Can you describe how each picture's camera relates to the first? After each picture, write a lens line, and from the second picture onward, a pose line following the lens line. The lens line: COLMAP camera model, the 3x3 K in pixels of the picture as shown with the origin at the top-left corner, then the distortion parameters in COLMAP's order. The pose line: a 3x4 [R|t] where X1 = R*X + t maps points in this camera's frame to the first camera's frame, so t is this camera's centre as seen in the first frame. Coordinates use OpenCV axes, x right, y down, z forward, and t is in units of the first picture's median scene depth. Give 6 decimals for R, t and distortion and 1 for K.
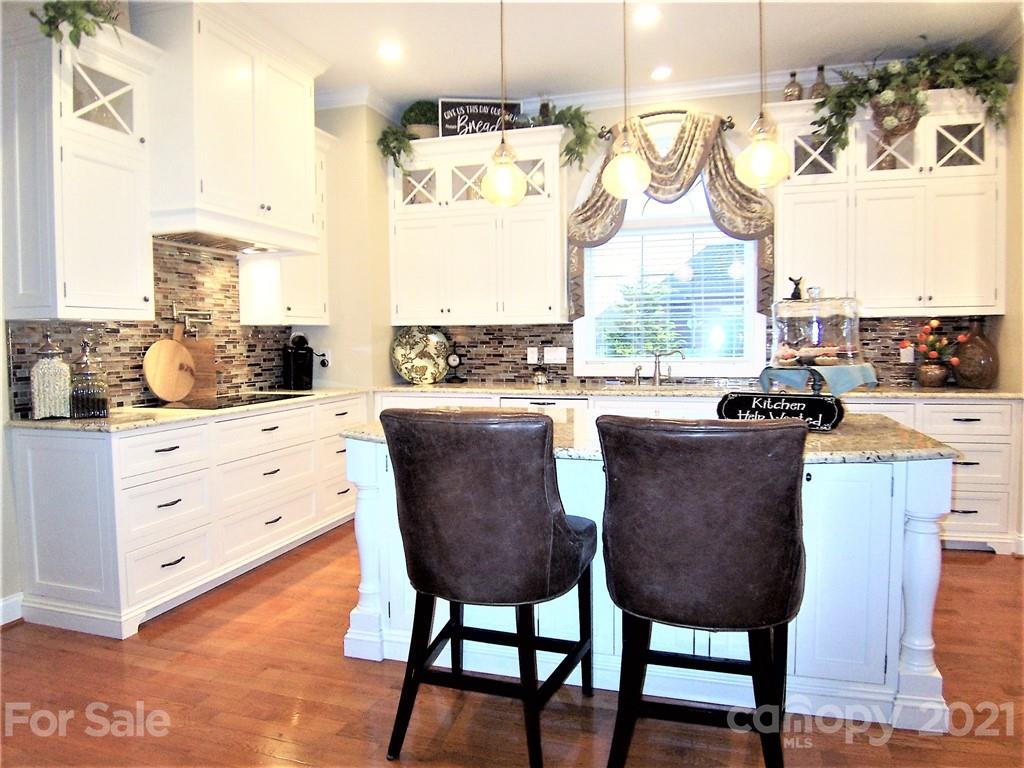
lens RADIAL K [[698.4, 0, 513.1], [0, 698.4, 381.5], [0, 0, 1]] dist [-0.010367, -0.030873]
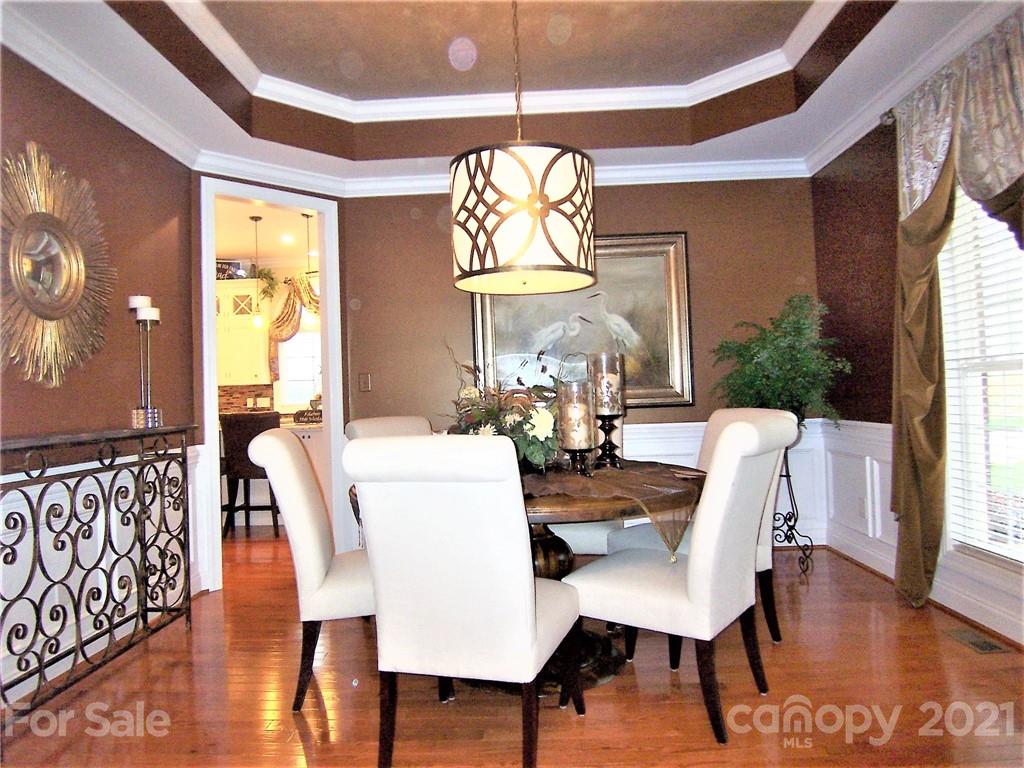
lens RADIAL K [[698.4, 0, 509.0], [0, 698.4, 376.8], [0, 0, 1]] dist [-0.010367, -0.030873]
pose [[0.957612, -0.020300, 0.287345, 0.150202], [0.044339, 0.996013, -0.077403, 0.062139], [-0.284628, 0.086862, 0.954695, -0.860885]]
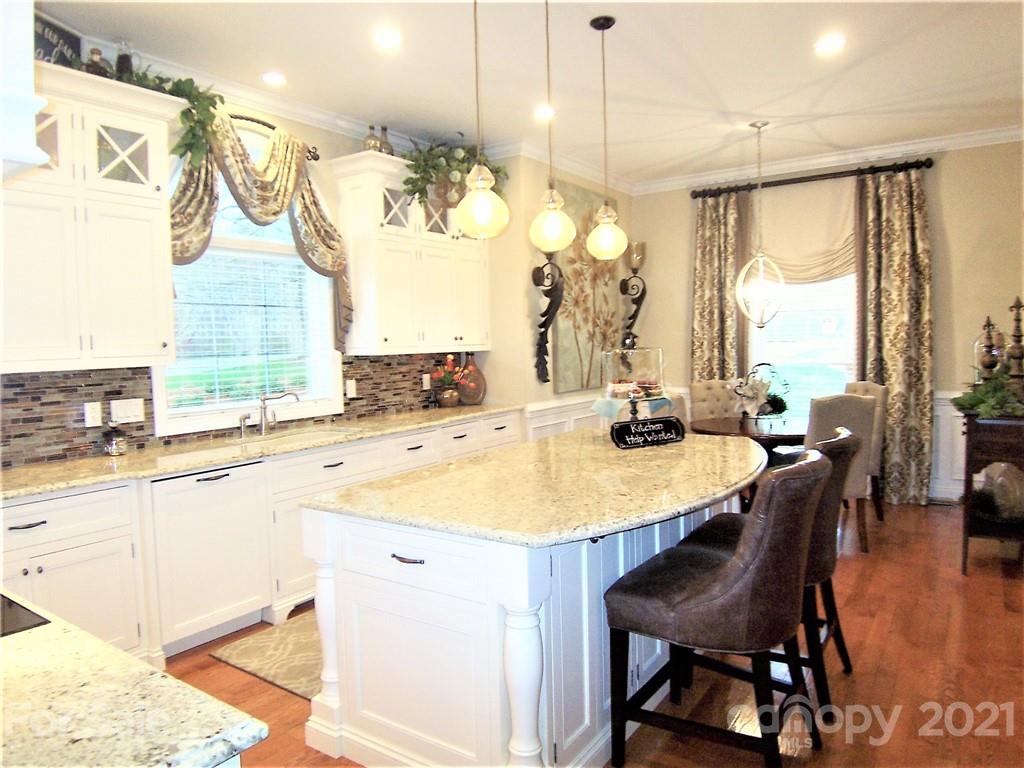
lens RADIAL K [[698.4, 0, 512.1], [0, 698.4, 380.5], [0, 0, 1]] dist [-0.010367, -0.030873]
pose [[0.301755, -0.052448, 0.951942, -0.490946], [0.078256, 0.996479, 0.030095, -0.059372], [-0.950168, 0.065414, 0.304797, 0.419445]]
